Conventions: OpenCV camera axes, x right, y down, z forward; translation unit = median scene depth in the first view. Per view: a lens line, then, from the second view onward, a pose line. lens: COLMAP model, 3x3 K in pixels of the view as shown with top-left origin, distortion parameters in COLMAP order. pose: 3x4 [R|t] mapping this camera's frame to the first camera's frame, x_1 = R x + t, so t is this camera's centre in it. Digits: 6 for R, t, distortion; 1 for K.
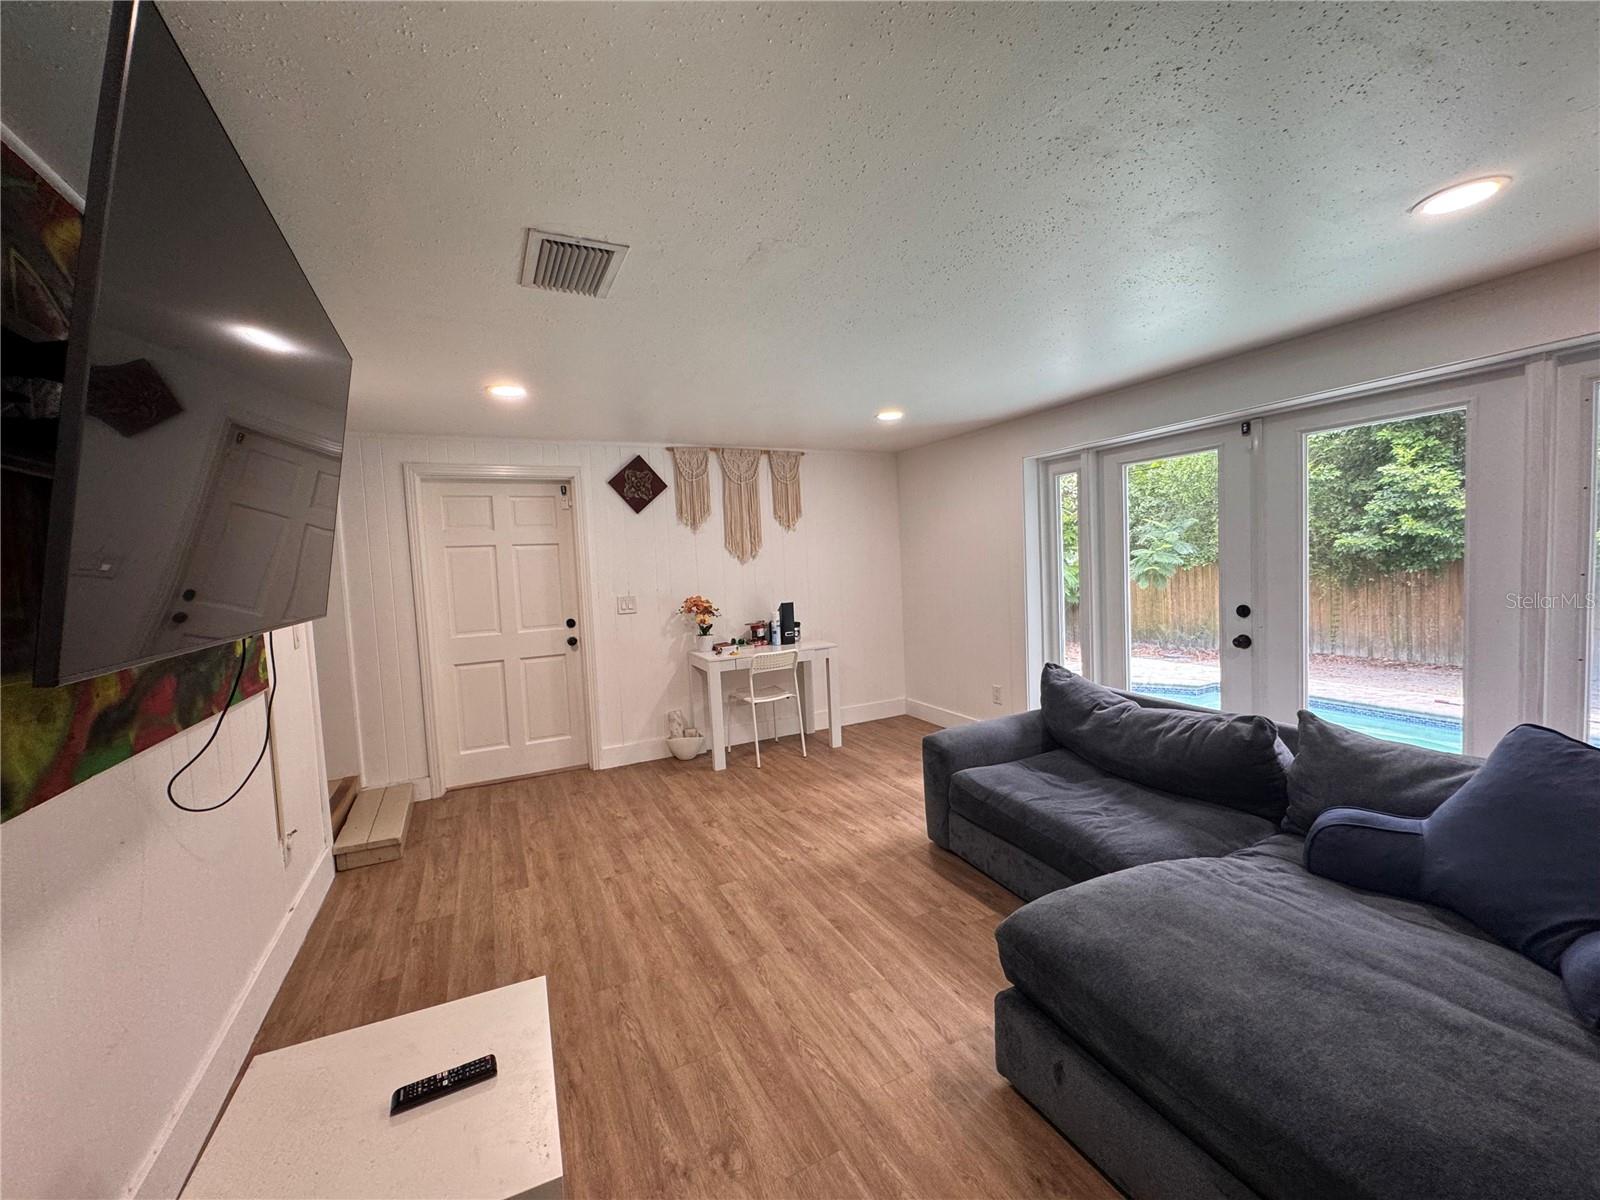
lens RADIAL K [[628.9, 0, 798.2], [0, 628.9, 598.7], [0, 0, 1]] dist [0.001857, 0.000346]
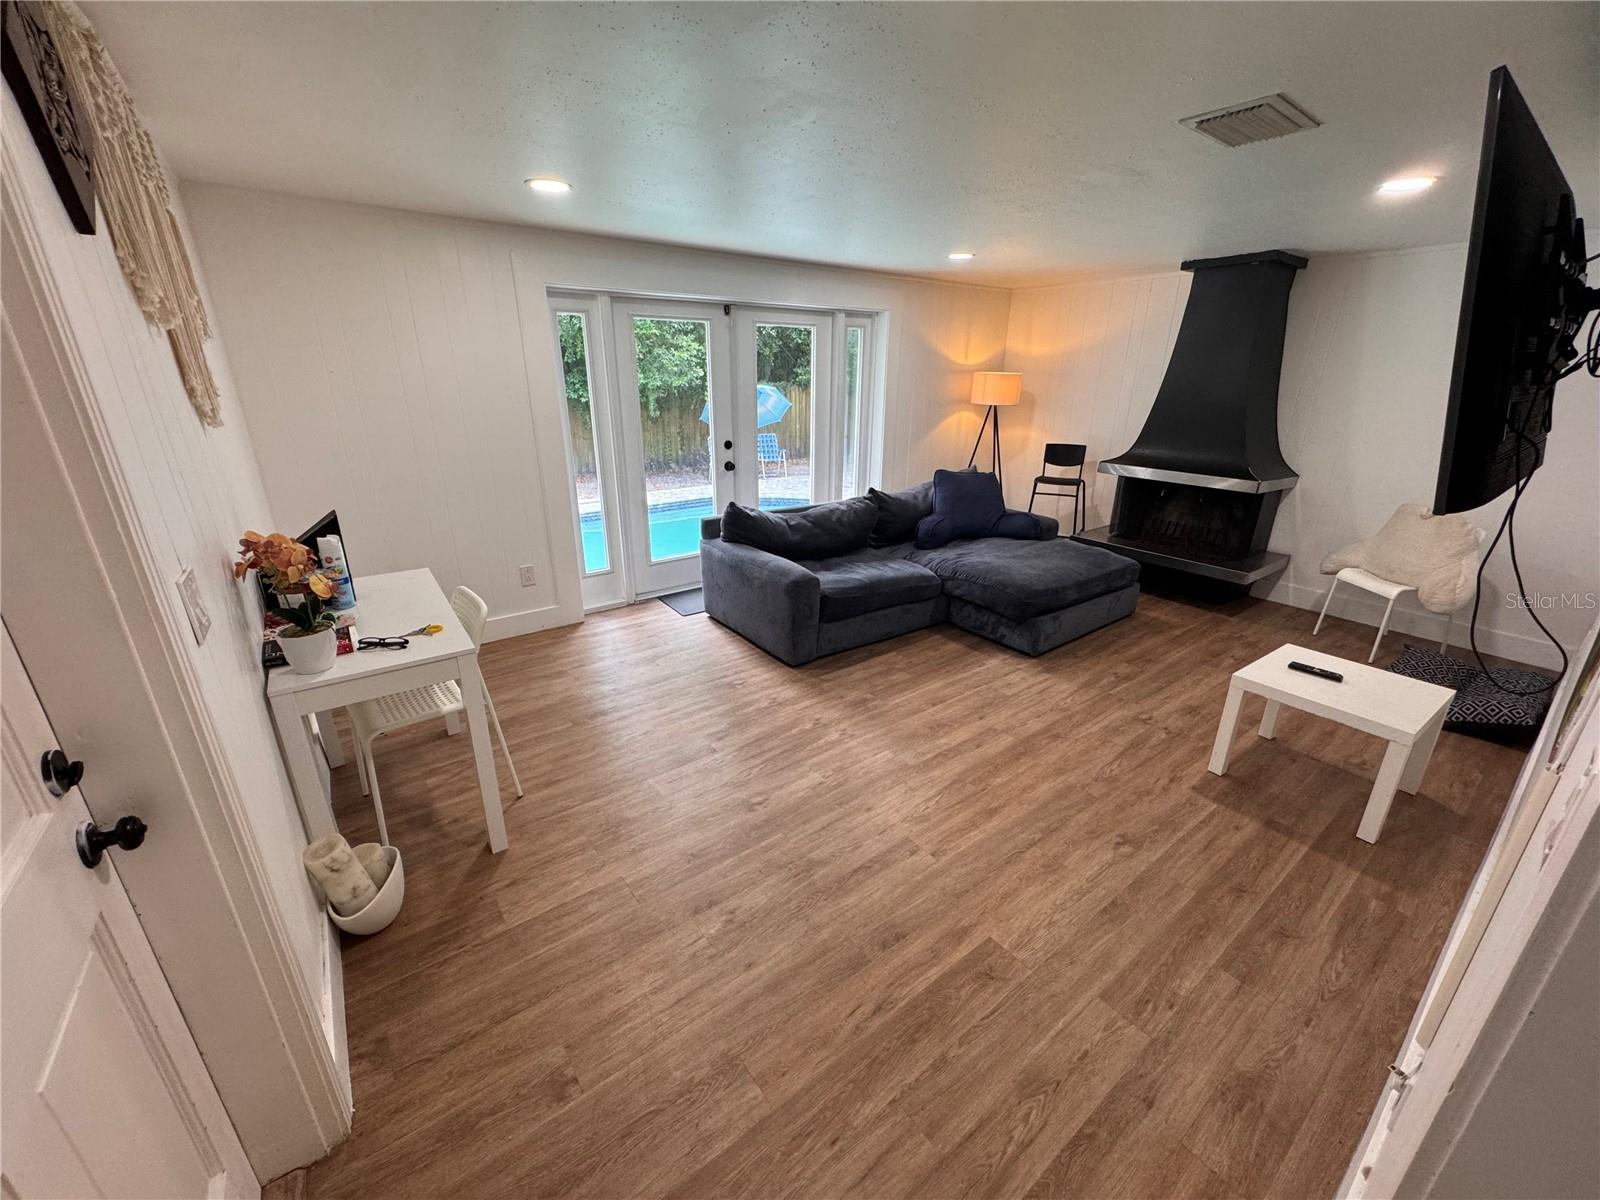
lens RADIAL K [[628.9, 0, 798.2], [0, 628.9, 598.7], [0, 0, 1]] dist [0.001857, 0.000346]
pose [[-0.178114, -0.295509, 0.938589, -0.988886], [0.058136, 0.949015, 0.309824, -0.104849], [-0.982291, 0.109749, -0.151854, 1.371563]]
